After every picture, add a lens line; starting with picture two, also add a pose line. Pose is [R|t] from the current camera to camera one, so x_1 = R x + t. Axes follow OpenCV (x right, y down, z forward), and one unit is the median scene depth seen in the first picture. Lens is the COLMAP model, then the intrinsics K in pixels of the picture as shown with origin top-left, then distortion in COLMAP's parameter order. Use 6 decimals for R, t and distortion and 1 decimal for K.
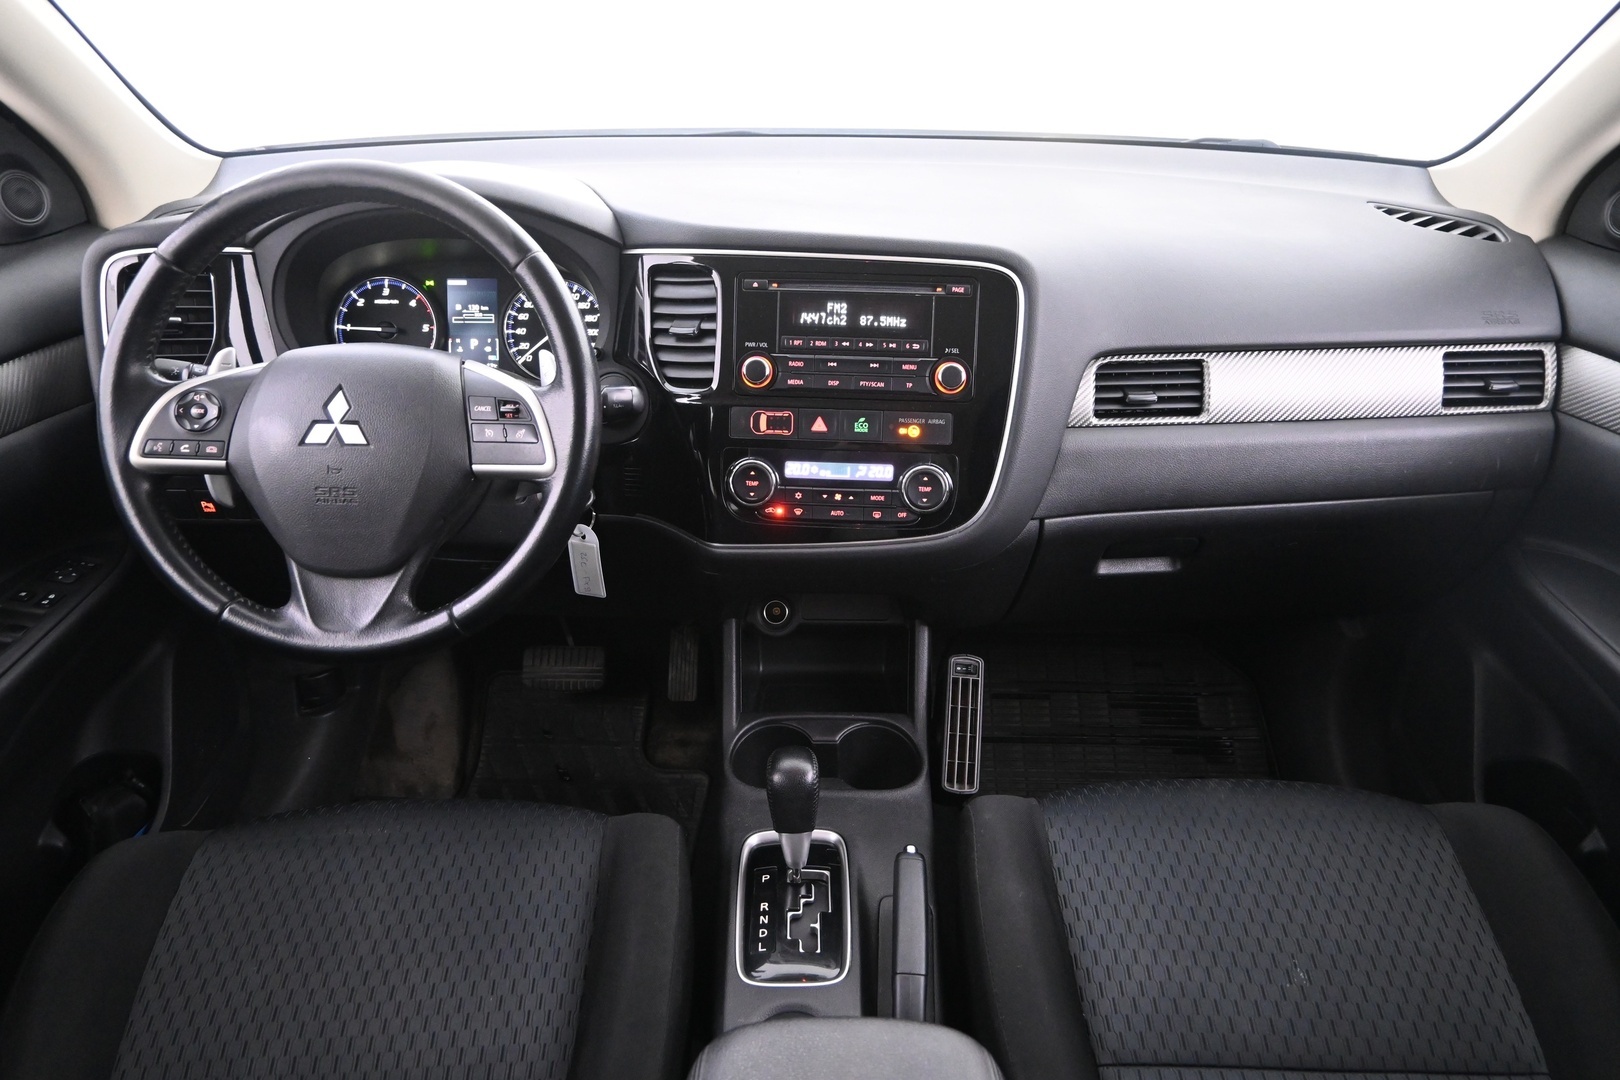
lens RADIAL K [[1141.5, 0, 813.0], [0, 1141.5, 523.3], [0, 0, 1]] dist [-0.024499, 0.009683]
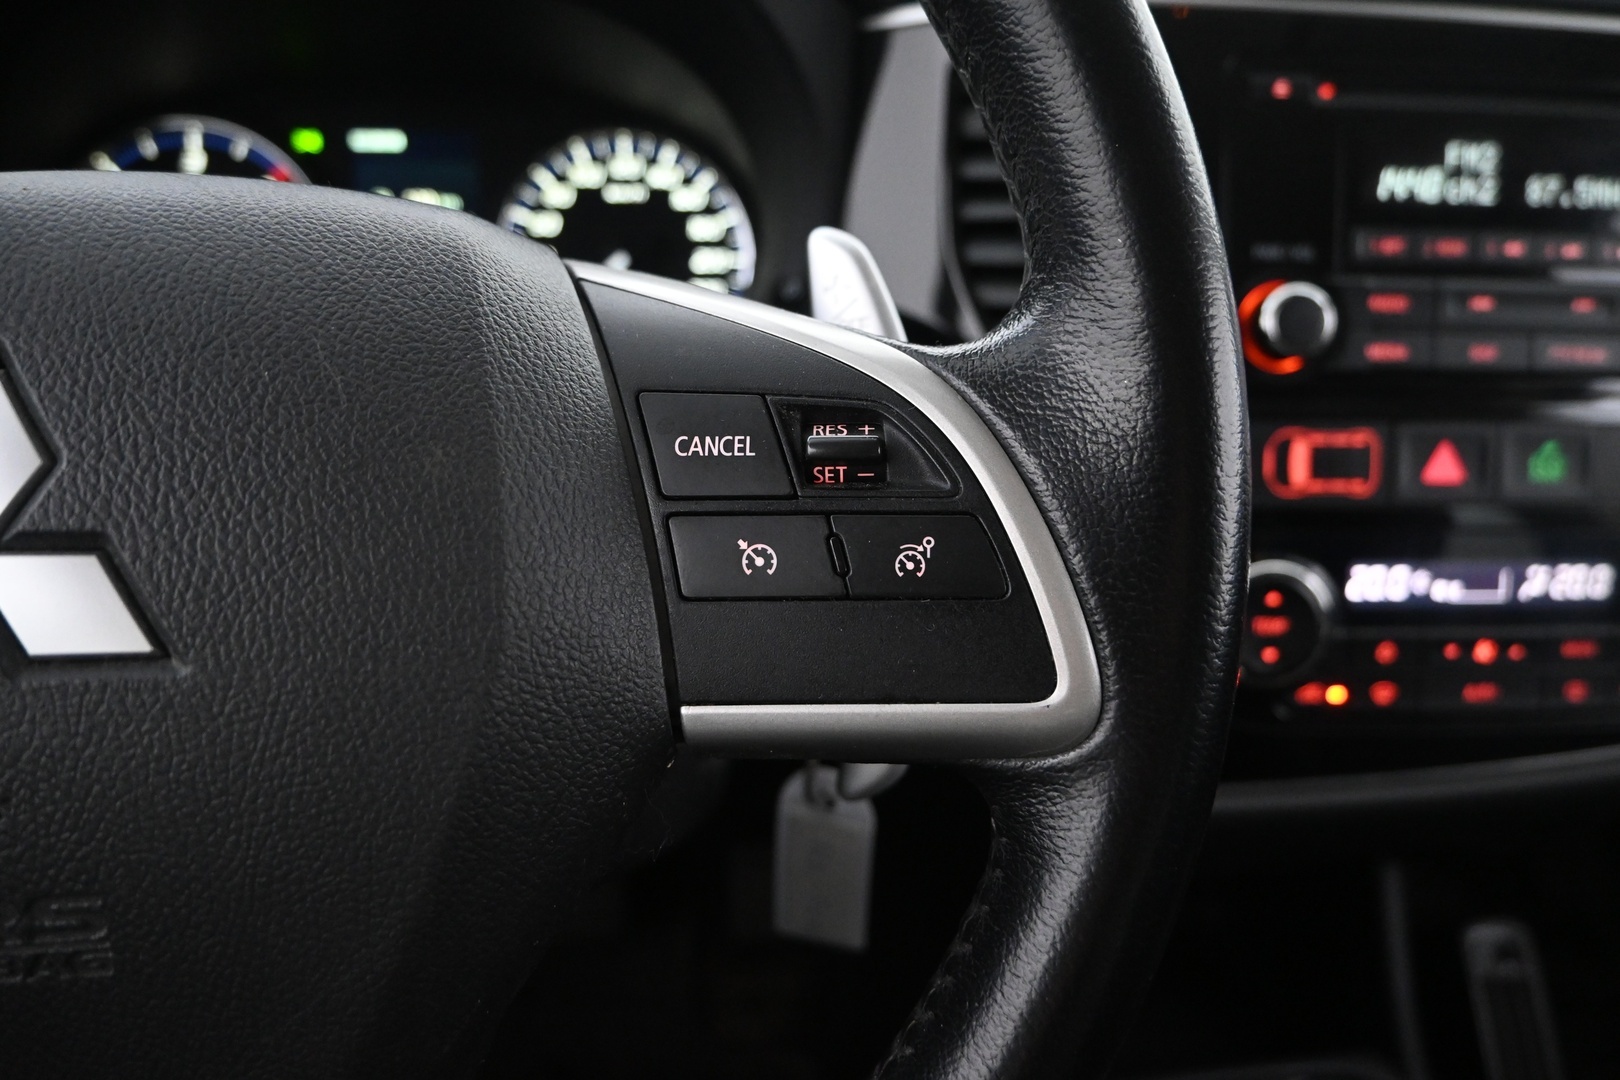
lens RADIAL K [[1141.5, 0, 813.9], [0, 1141.5, 548.5], [0, 0, 1]] dist [-0.024499, 0.009683]
pose [[0.988476, -0.038103, 0.146504, -0.257056], [0.037513, 0.999273, 0.006790, -0.069046], [-0.146657, -0.001216, 0.989187, 0.657779]]
